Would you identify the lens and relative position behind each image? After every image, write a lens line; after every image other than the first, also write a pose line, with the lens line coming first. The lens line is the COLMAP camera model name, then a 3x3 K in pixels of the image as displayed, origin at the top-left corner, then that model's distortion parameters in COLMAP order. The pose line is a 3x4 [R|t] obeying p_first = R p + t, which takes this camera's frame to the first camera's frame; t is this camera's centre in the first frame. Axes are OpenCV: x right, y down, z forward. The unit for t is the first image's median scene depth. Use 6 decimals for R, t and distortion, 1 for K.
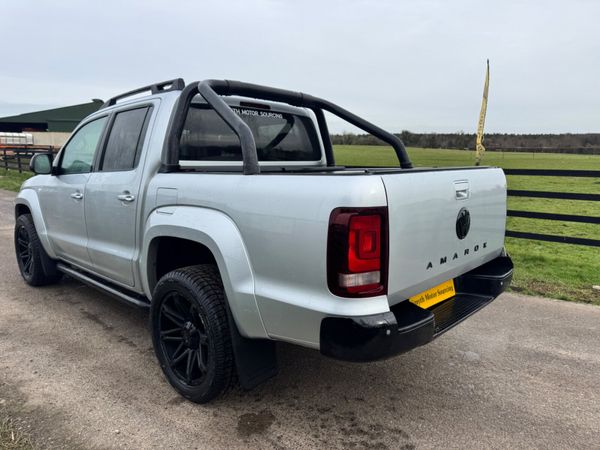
lens RADIAL K [[421.9, 0, 299.4], [0, 421.9, 228.9], [0, 0, 1]] dist [0.042569, -0.049390]
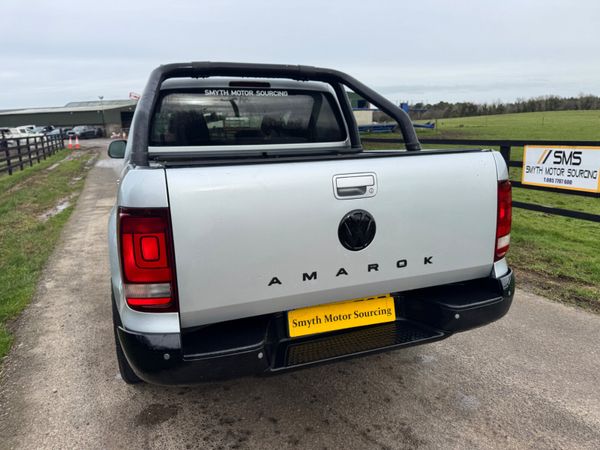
lens RADIAL K [[421.9, 0, 297.3], [0, 421.9, 231.0], [0, 0, 1]] dist [0.042569, -0.049390]
pose [[0.892526, 0.072097, -0.445195, 0.472961], [-0.044551, 0.996406, 0.072048, -0.046388], [0.448790, -0.044471, 0.892530, 0.219370]]
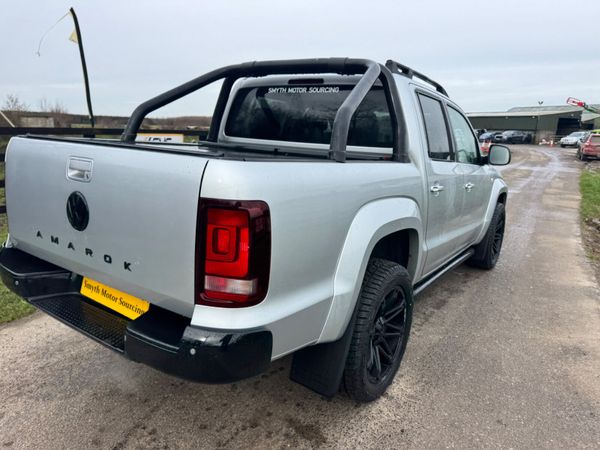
lens RADIAL K [[421.9, 0, 303.5], [0, 421.9, 228.0], [0, 0, 1]] dist [0.042569, -0.049390]
pose [[0.164023, 0.218372, -0.961982, 0.937234], [-0.216151, 0.959447, 0.180941, -0.167373], [0.962484, 0.178255, 0.204573, 0.953952]]
